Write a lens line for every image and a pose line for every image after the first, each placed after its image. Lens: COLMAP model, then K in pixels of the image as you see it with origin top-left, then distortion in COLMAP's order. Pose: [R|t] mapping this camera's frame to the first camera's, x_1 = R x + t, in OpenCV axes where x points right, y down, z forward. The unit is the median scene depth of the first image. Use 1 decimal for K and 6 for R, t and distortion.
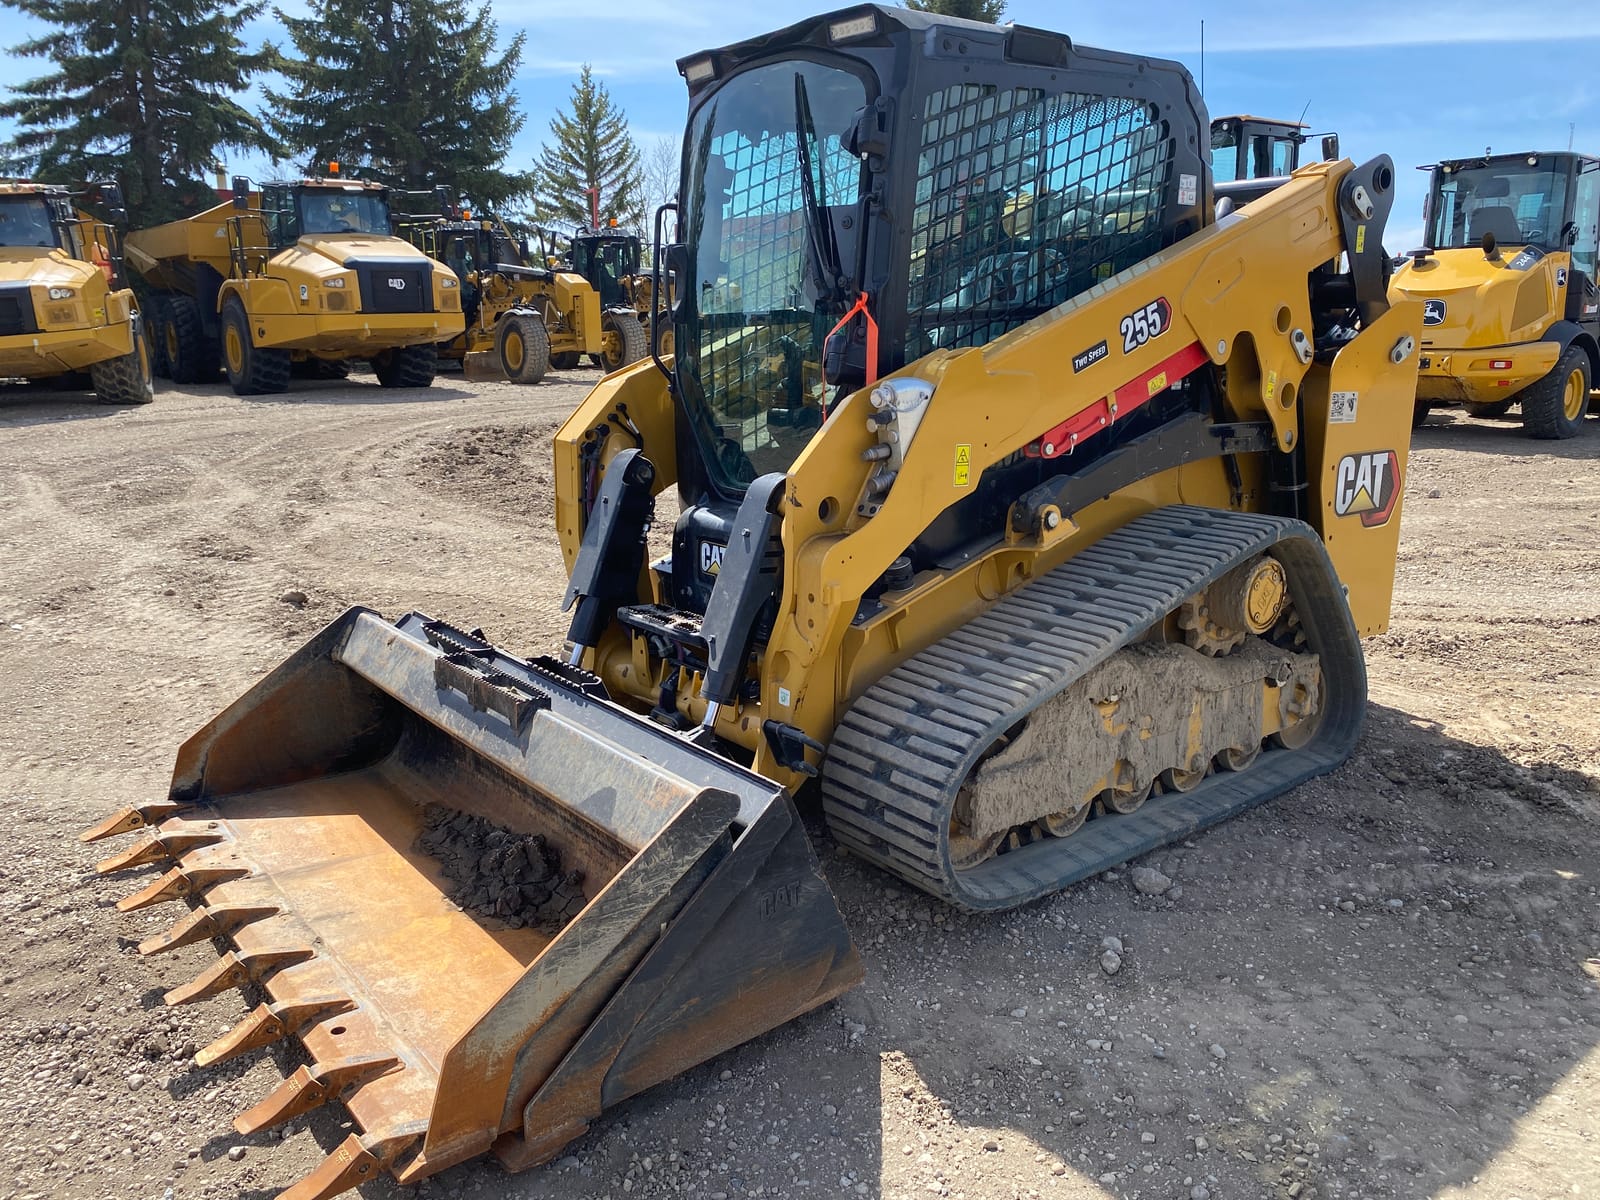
lens RADIAL K [[1271.3, 0, 790.8], [0, 1271.3, 597.8], [0, 0, 1]] dist [0.002226, -0.014179]
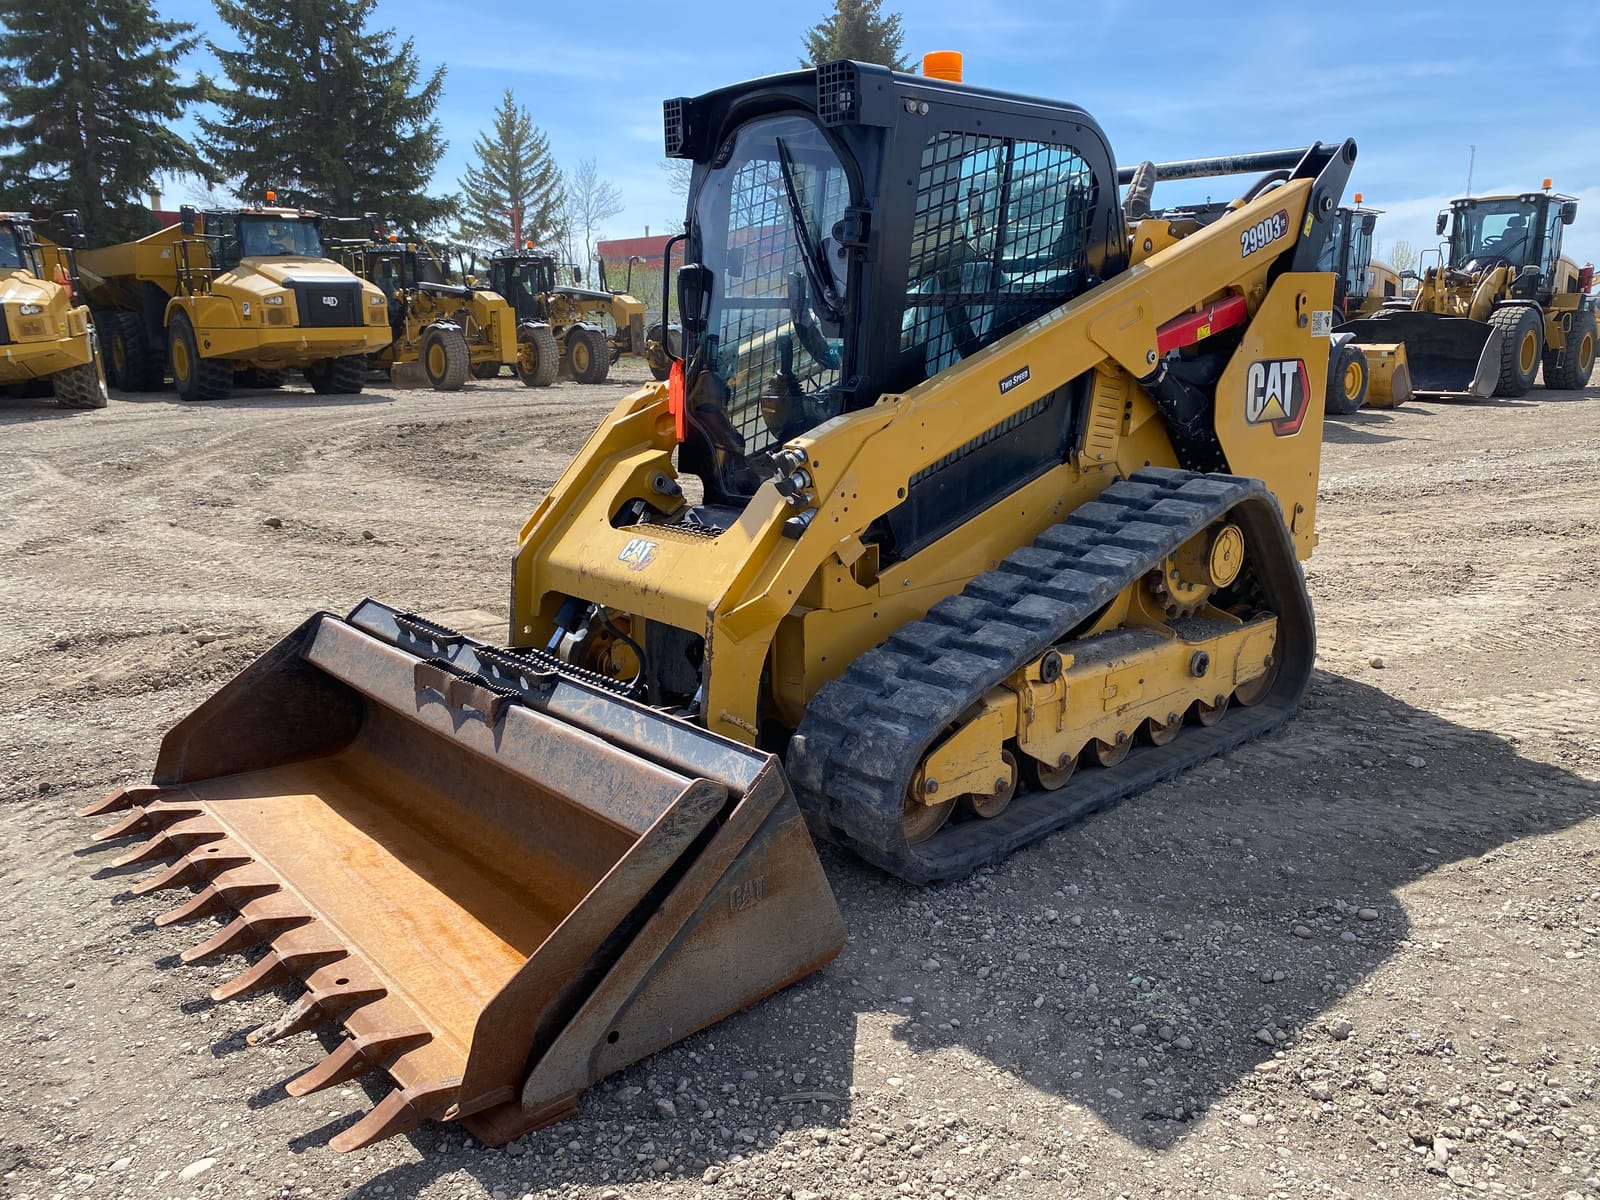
lens RADIAL K [[1271.3, 0, 804.5], [0, 1271.3, 605.9], [0, 0, 1]] dist [0.002226, -0.014179]
pose [[0.998109, -0.012961, 0.060083, 0.025227], [0.013274, 0.999900, -0.004808, 0.022290], [-0.060015, 0.005597, 0.998182, -0.096676]]
